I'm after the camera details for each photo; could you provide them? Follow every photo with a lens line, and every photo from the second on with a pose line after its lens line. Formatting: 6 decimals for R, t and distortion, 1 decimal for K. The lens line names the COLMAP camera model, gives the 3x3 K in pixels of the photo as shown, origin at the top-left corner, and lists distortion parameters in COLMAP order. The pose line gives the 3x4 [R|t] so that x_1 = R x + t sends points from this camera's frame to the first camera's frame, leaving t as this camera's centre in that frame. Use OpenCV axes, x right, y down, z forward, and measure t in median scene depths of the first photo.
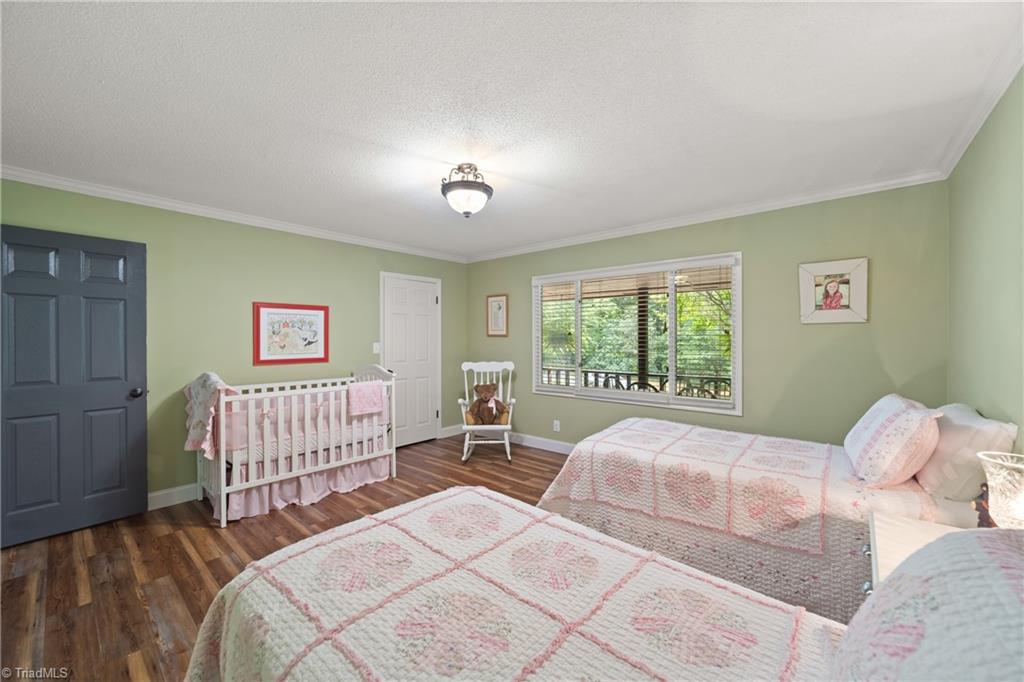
lens RADIAL K [[395.4, 0, 517.7], [0, 395.4, 341.1], [0, 0, 1]] dist [-0.017669, 0.005088]
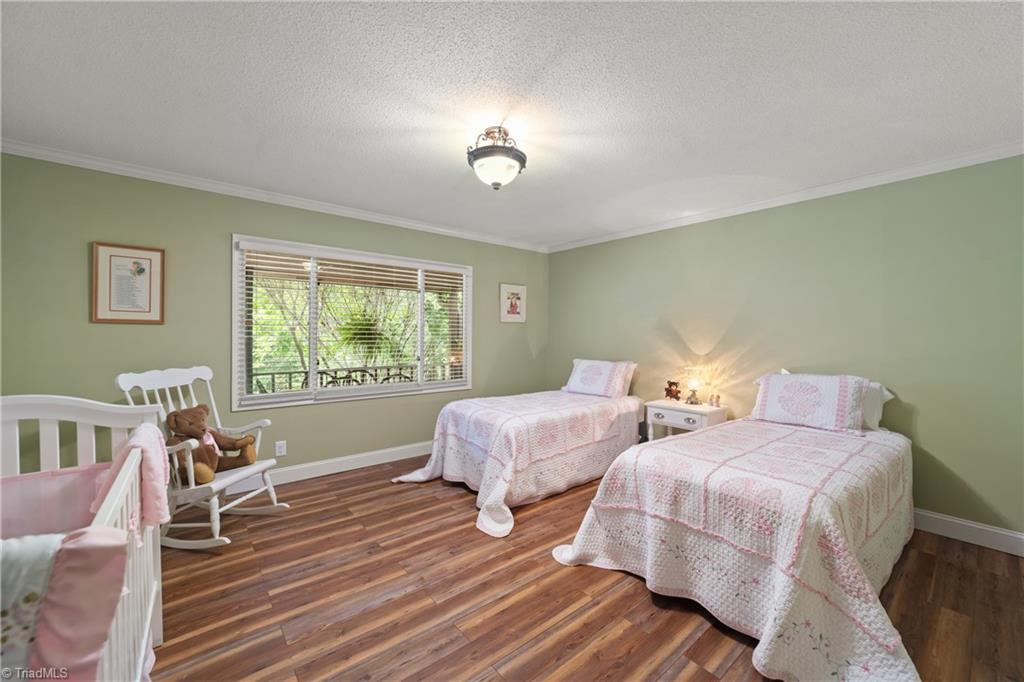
lens RADIAL K [[395.4, 0, 516.5], [0, 395.4, 338.0], [0, 0, 1]] dist [-0.017669, 0.005088]
pose [[0.184333, -0.008513, 0.982827, -0.734055], [-0.000254, 0.999962, 0.008709, 0.004890], [-0.982864, -0.001855, 0.184323, 0.596278]]
